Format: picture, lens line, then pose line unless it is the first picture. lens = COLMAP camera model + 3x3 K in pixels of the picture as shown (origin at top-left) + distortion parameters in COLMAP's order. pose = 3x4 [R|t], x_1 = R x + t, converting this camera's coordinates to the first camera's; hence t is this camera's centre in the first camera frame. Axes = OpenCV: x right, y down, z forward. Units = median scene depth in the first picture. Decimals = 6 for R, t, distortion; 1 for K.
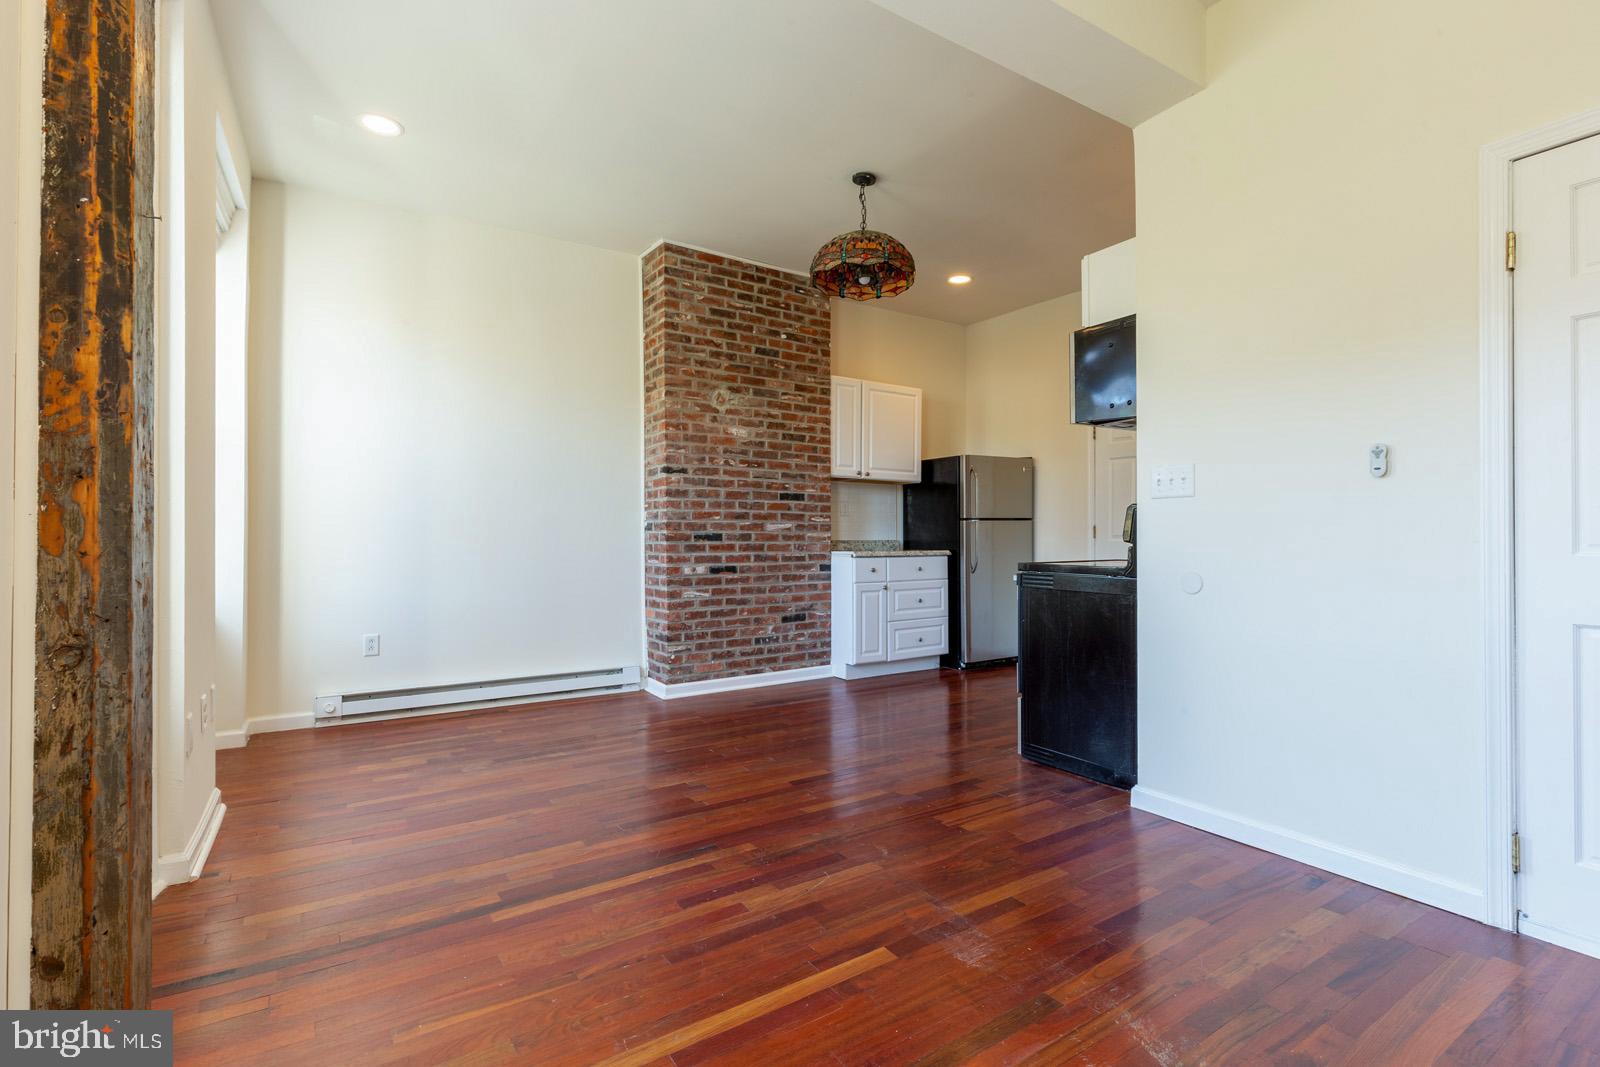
lens RADIAL K [[741.2, 0, 794.2], [0, 741.2, 533.0], [0, 0, 1]] dist [0.007331, -0.001072]
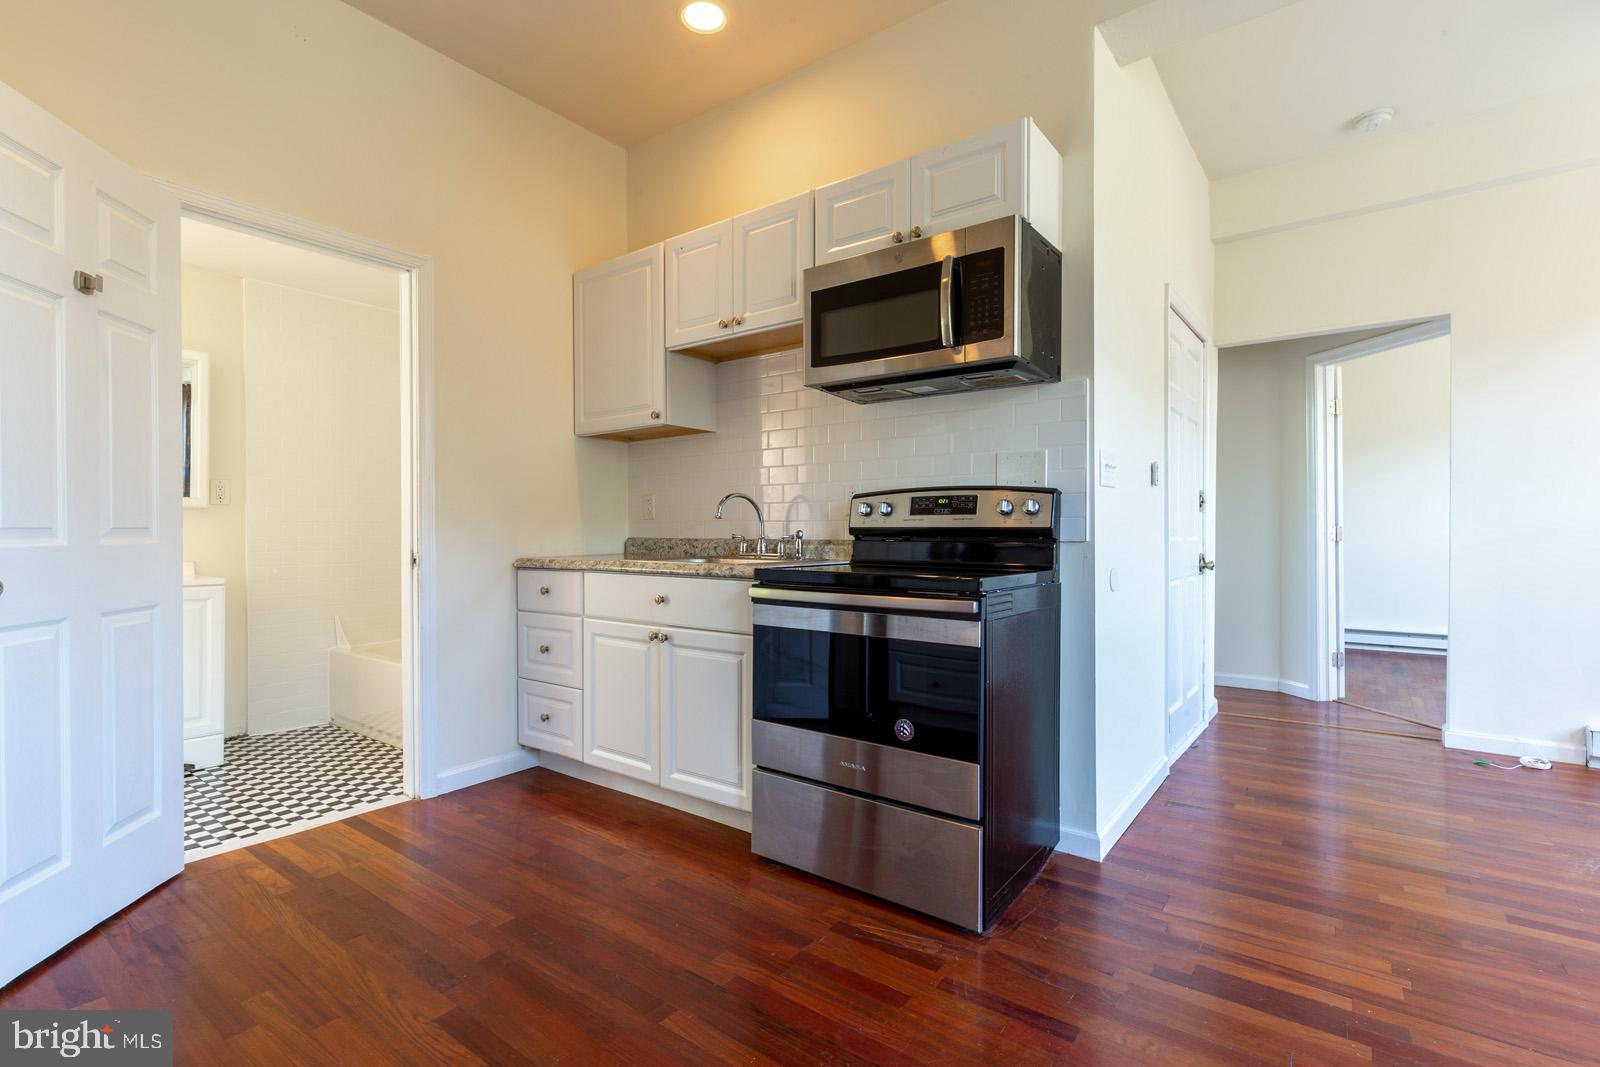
lens RADIAL K [[741.2, 0, 794.2], [0, 741.2, 533.0], [0, 0, 1]] dist [0.007331, -0.001072]
pose [[-0.356999, 0.000362, 0.934105, -0.104655], [-0.002232, 0.999997, -0.001241, 0.005260], [-0.934102, -0.002528, -0.356997, 0.896575]]
